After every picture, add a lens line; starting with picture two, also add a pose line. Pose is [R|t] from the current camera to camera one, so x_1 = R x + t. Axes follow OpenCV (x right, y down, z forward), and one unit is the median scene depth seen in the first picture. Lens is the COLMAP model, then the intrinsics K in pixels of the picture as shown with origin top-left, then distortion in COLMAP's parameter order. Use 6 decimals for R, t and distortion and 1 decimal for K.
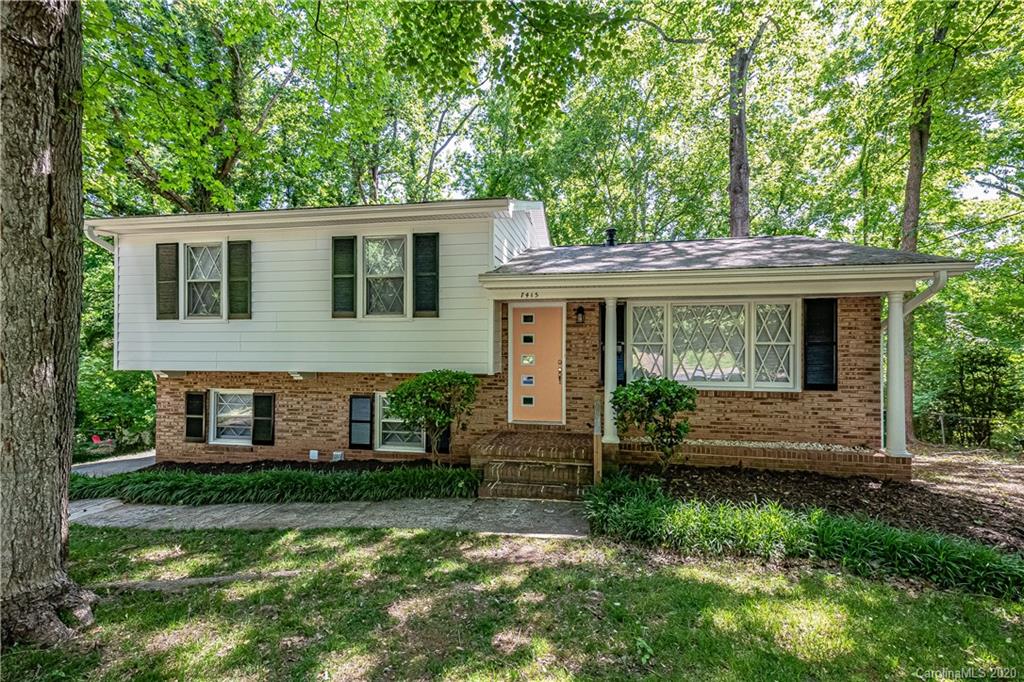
lens RADIAL K [[415.8, 0, 512.0], [0, 415.8, 341.0], [0, 0, 1]] dist [0.001448, -0.000123]
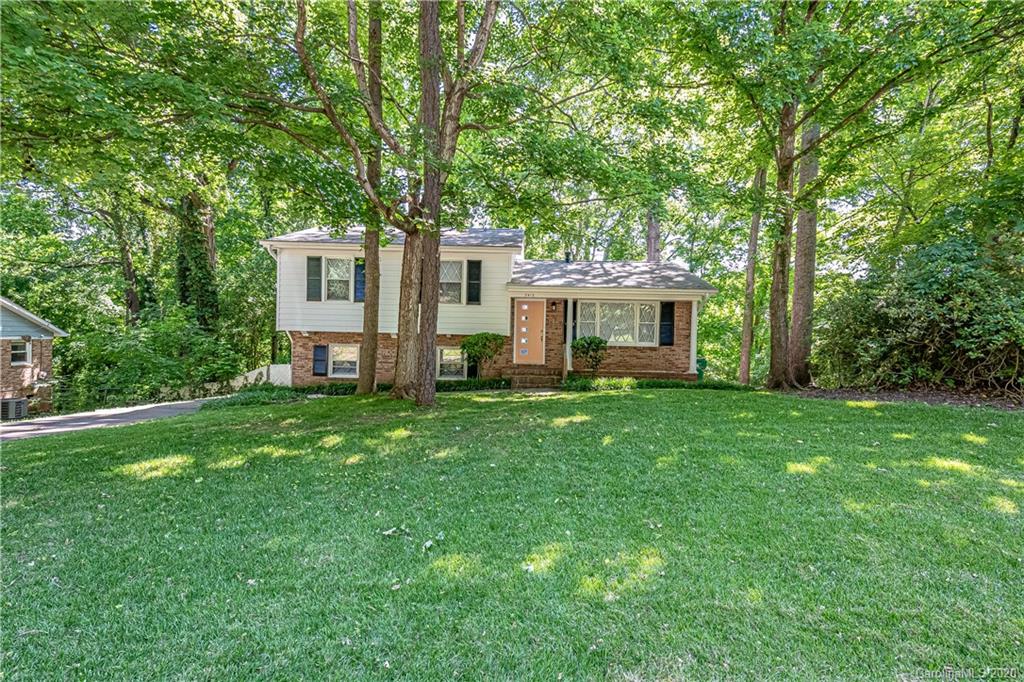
lens RADIAL K [[415.8, 0, 512.0], [0, 415.8, 341.0], [0, 0, 1]] dist [0.001448, -0.000123]
pose [[0.990251, 0.018615, 0.138048, -0.280483], [-0.023527, 0.999144, 0.034032, 0.036406], [-0.137296, -0.036948, 0.989841, -0.846267]]
